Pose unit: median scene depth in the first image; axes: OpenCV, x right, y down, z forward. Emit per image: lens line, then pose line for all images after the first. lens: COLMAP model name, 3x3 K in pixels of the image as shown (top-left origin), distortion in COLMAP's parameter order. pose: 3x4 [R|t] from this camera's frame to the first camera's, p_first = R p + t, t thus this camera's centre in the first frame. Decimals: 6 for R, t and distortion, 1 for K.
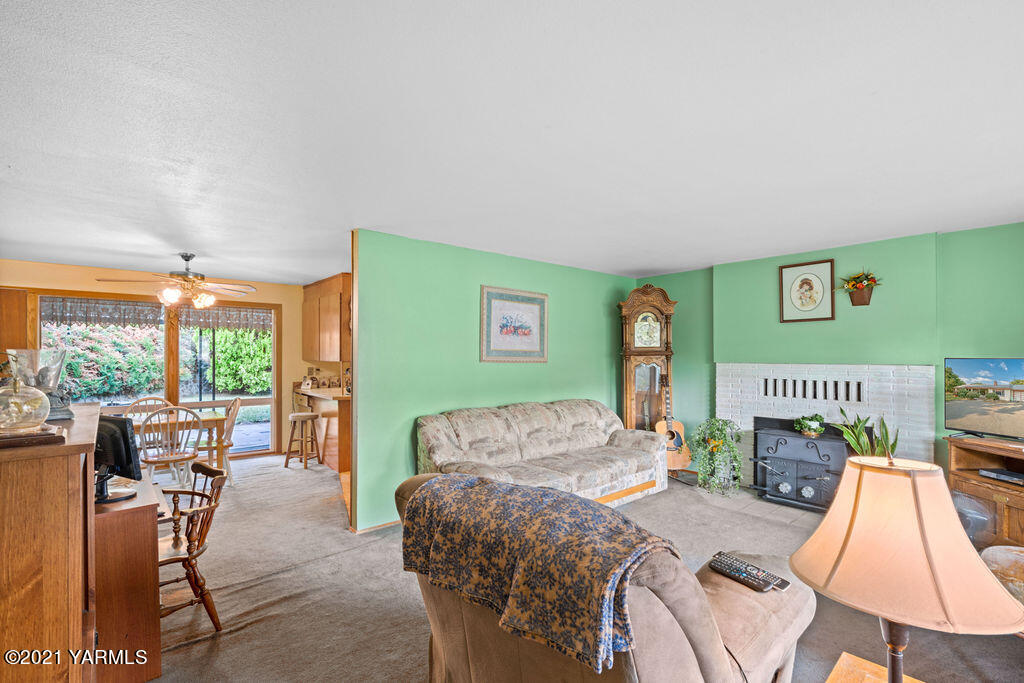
lens RADIAL K [[455.0, 0, 510.3], [0, 455.0, 348.4], [0, 0, 1]] dist [-0.005436, 0.002530]
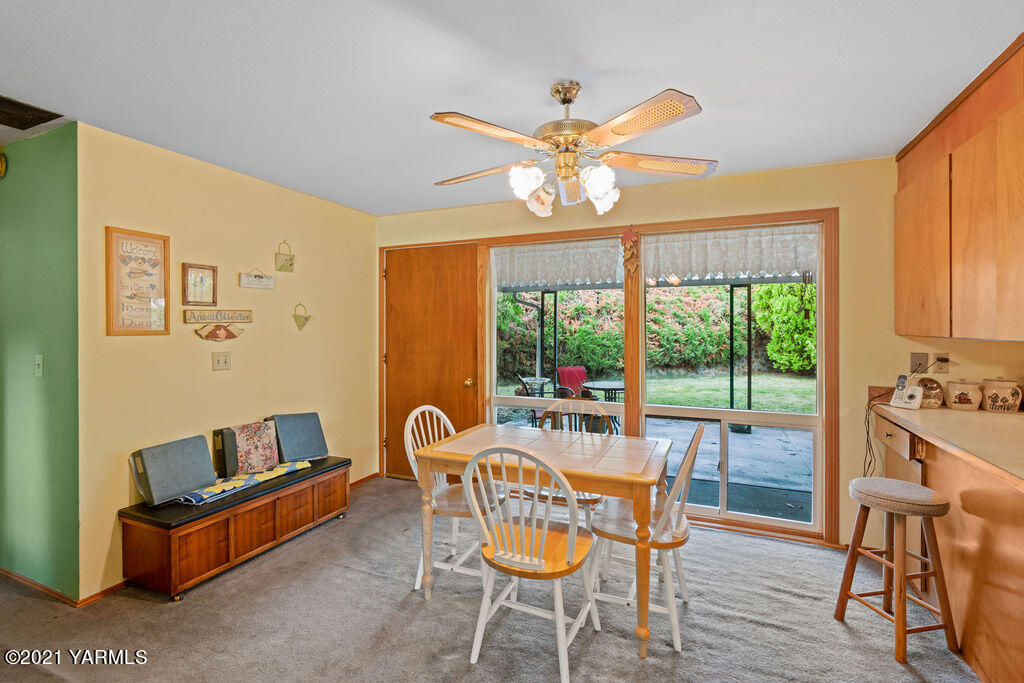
lens RADIAL K [[455.0, 0, 511.0], [0, 455.0, 332.6], [0, 0, 1]] dist [-0.005436, 0.002530]
pose [[0.411660, 0.008101, -0.911301, -0.127948], [0.015513, 0.999753, 0.015895, 0.006774], [0.911205, -0.020680, 0.411433, 0.291038]]
